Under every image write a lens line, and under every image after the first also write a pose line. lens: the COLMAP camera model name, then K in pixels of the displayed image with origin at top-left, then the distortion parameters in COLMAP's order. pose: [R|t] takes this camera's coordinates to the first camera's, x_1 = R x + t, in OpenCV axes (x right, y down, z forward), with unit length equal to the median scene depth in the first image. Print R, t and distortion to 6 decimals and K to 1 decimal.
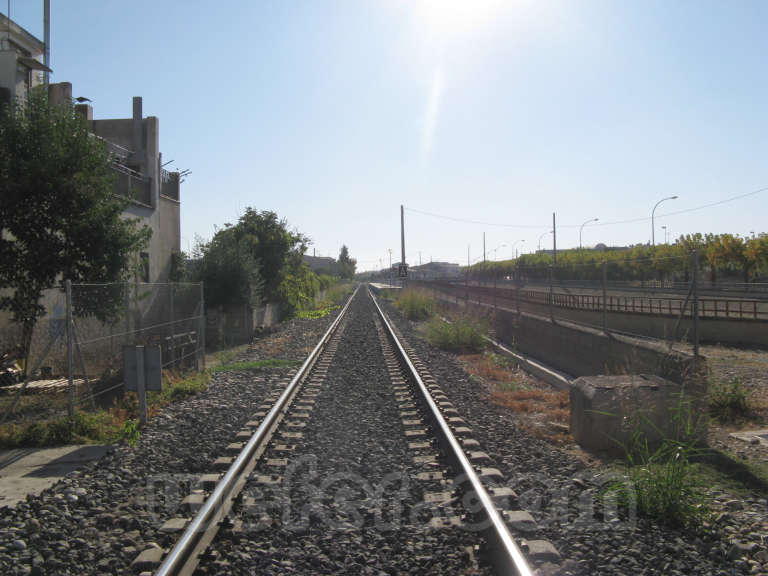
lens RADIAL K [[826.5, 0, 380.0], [0, 826.5, 295.5], [0, 0, 1]] dist [-0.133337, 0.000000]
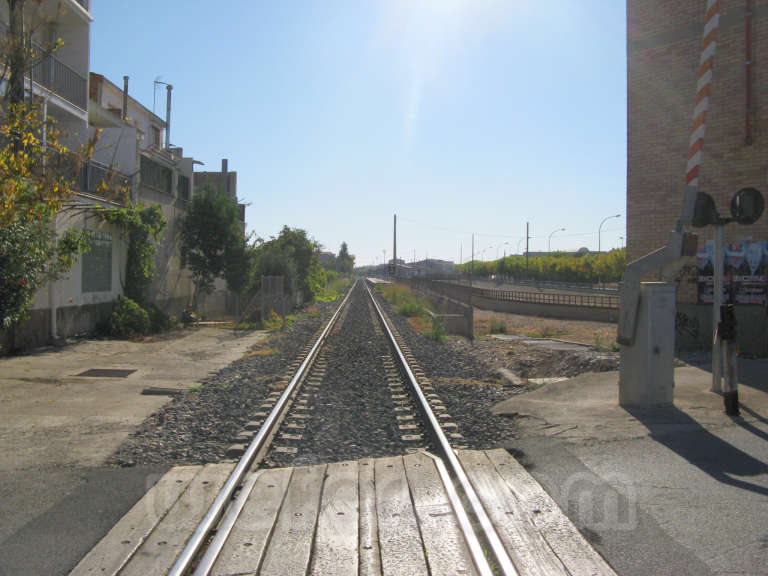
lens RADIAL K [[826.5, 0, 386.0], [0, 826.5, 282.7], [0, 0, 1]] dist [-0.133337, 0.000000]
pose [[0.999545, 0.028243, 0.010590, 0.002993], [-0.028141, 0.999558, -0.009631, 0.002092], [-0.010857, 0.009329, 0.999898, -0.167081]]
